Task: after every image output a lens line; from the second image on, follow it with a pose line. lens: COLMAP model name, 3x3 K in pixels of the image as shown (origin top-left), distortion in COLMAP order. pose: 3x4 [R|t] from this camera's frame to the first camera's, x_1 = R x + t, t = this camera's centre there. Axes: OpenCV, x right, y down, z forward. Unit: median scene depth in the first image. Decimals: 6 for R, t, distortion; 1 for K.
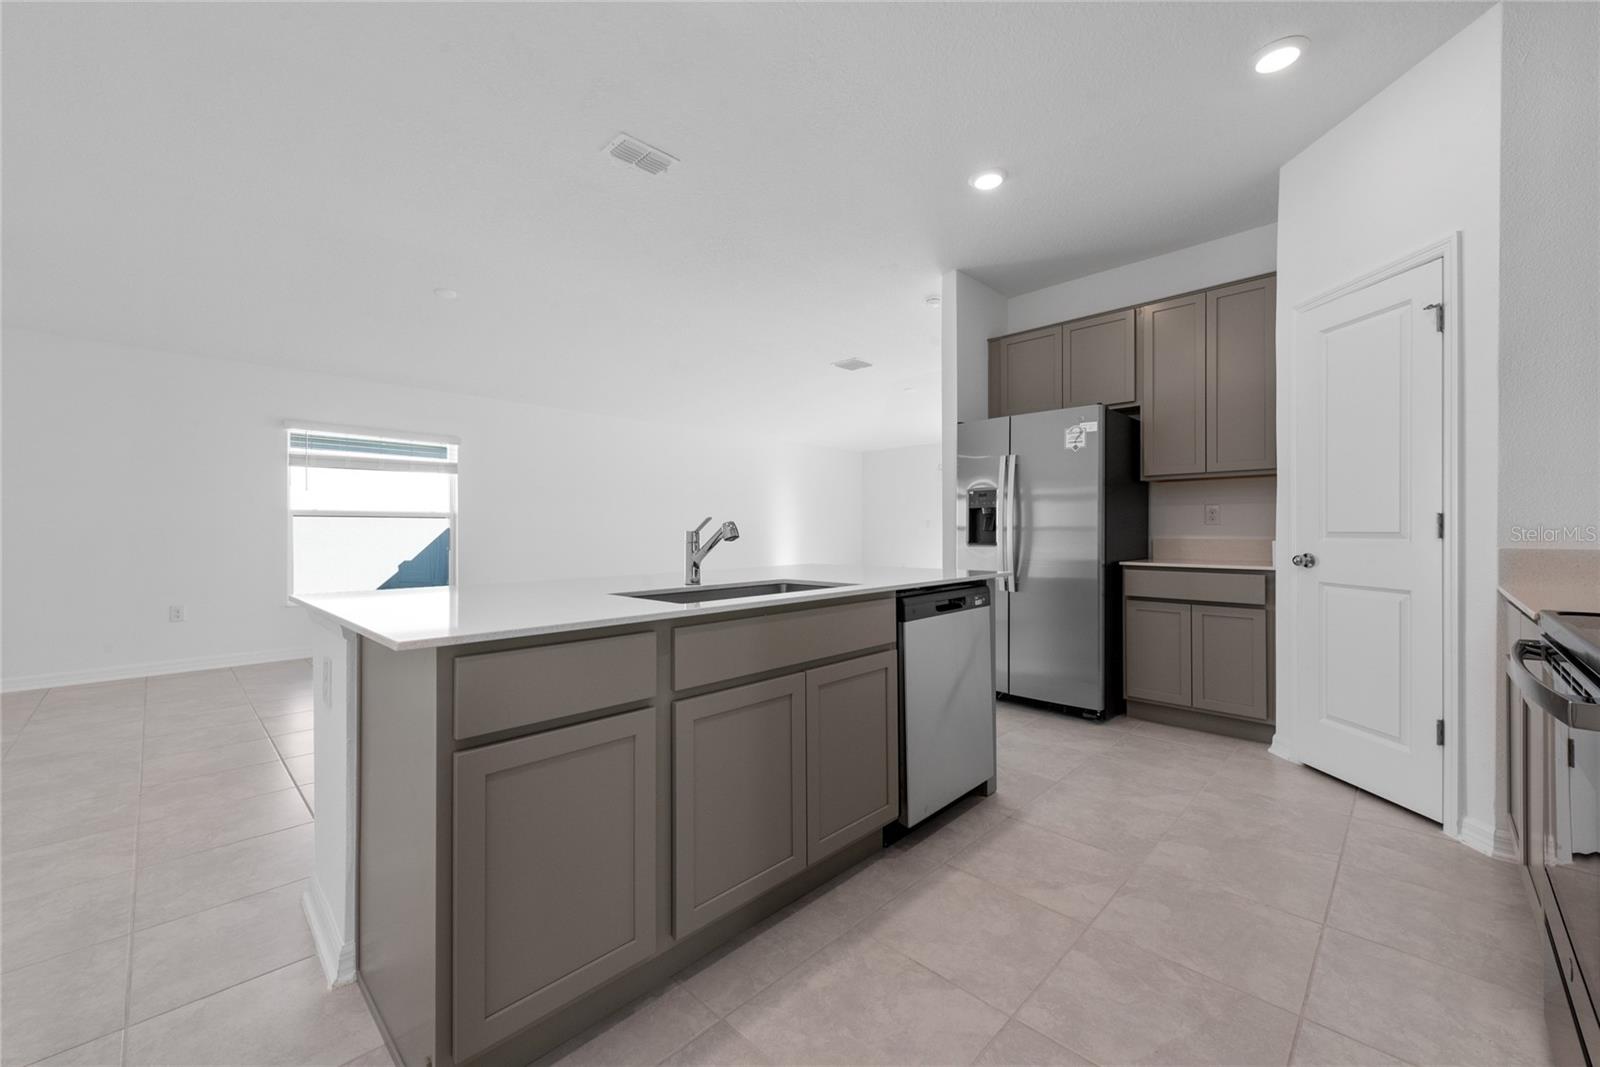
lens RADIAL K [[626.2, 0, 799.0], [0, 626.2, 532.3], [0, 0, 1]] dist [0.007672, -0.001012]
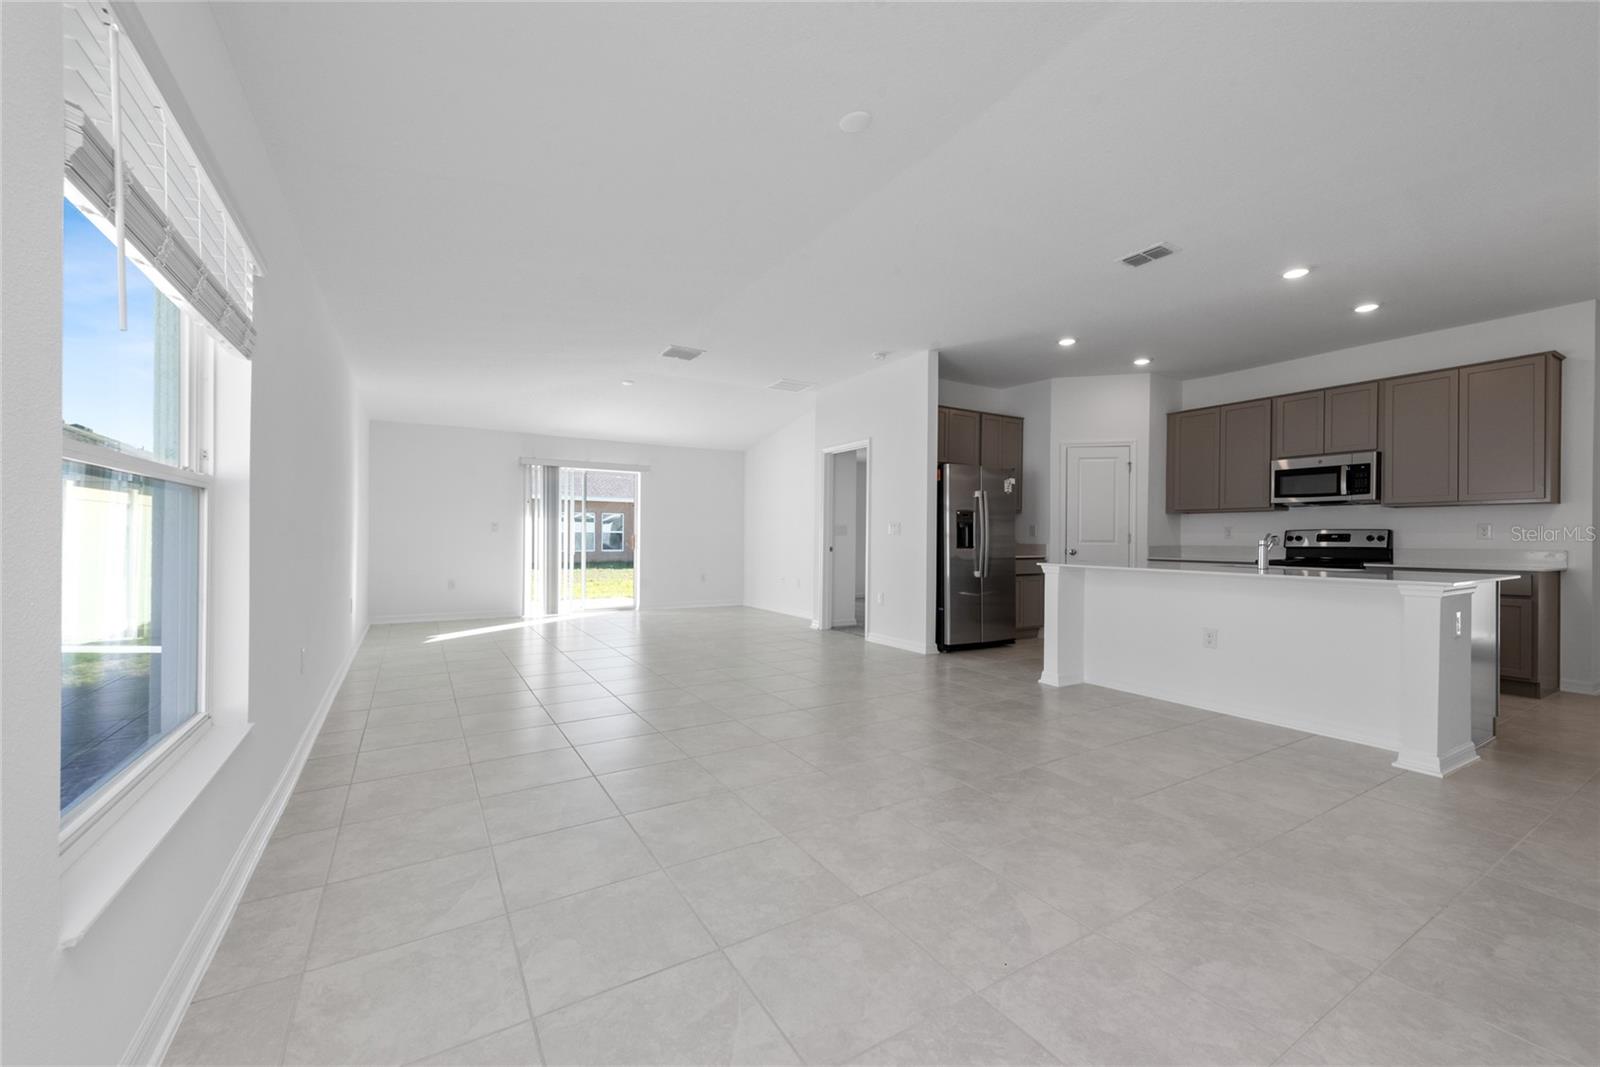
lens RADIAL K [[626.2, 0, 801.3], [0, 626.2, 534.3], [0, 0, 1]] dist [0.007672, -0.001012]
pose [[0.240808, 0.008654, 0.970534, -1.433007], [-0.006980, 0.999950, -0.007185, 0.000957], [-0.970548, -0.005044, 0.240856, 1.164911]]
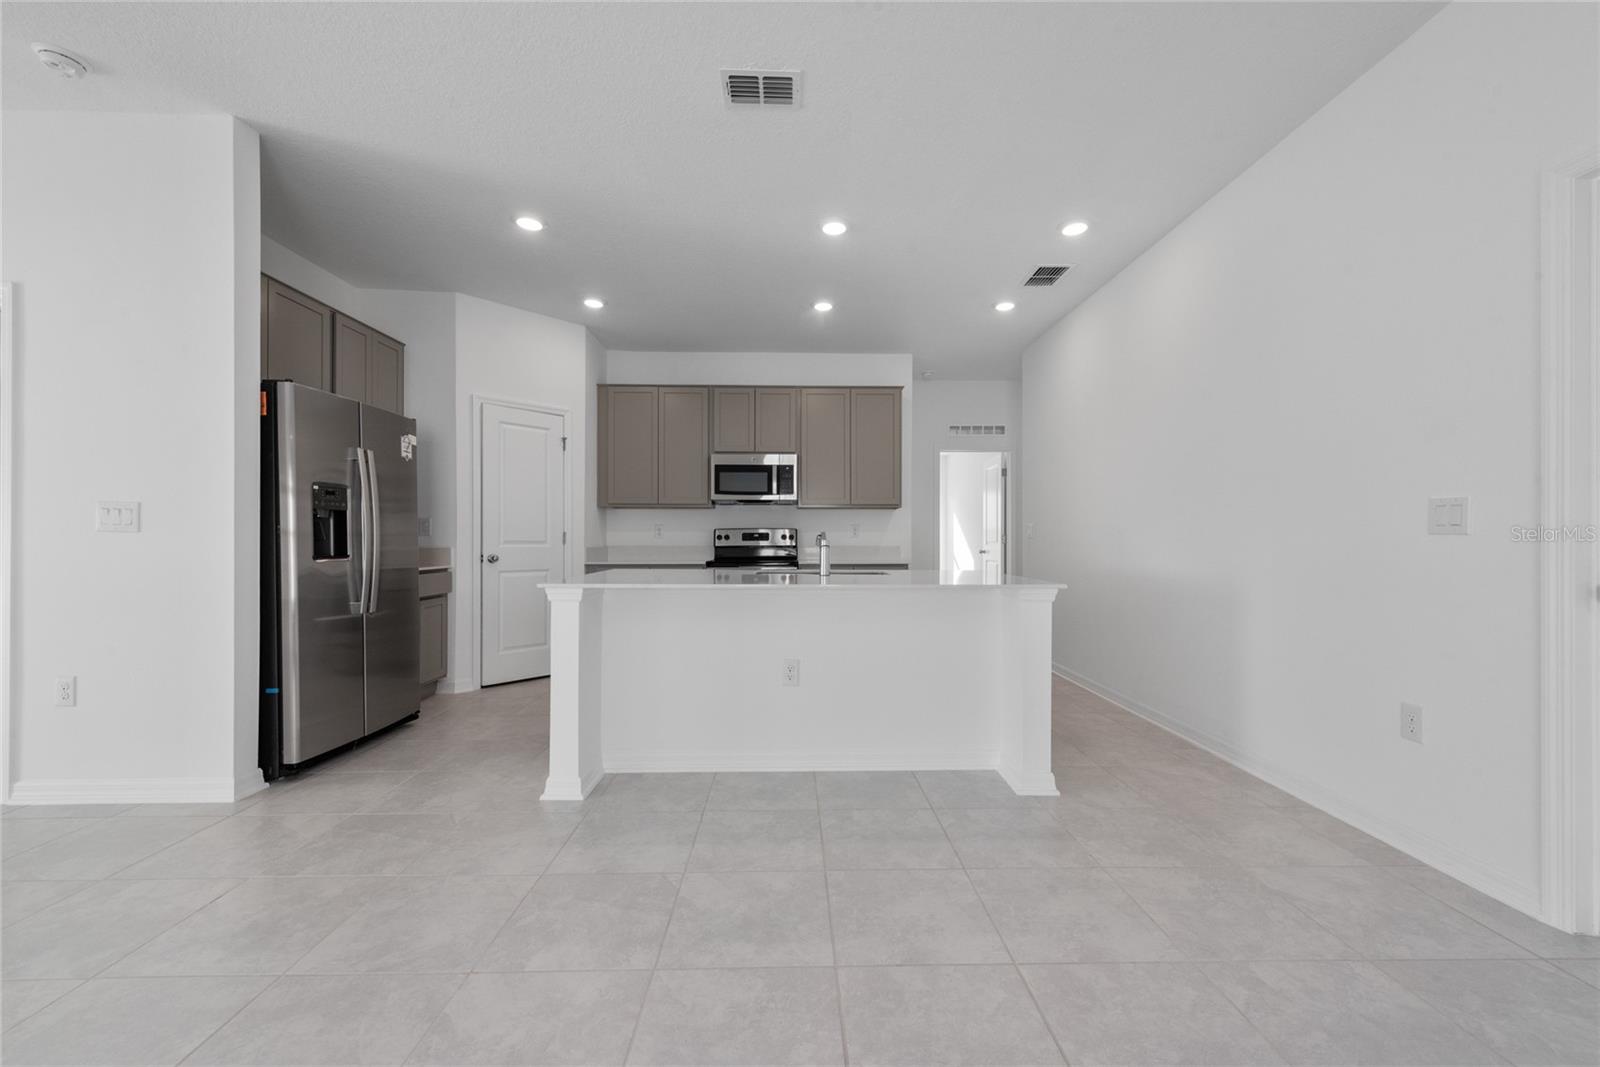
lens RADIAL K [[626.2, 0, 806.0], [0, 626.2, 542.1], [0, 0, 1]] dist [0.007672, -0.001012]
pose [[-0.718459, -0.000487, 0.695569, -0.735268], [0.001604, 0.999996, 0.002356, -0.000720], [-0.695567, 0.002808, -0.718455, 1.308397]]
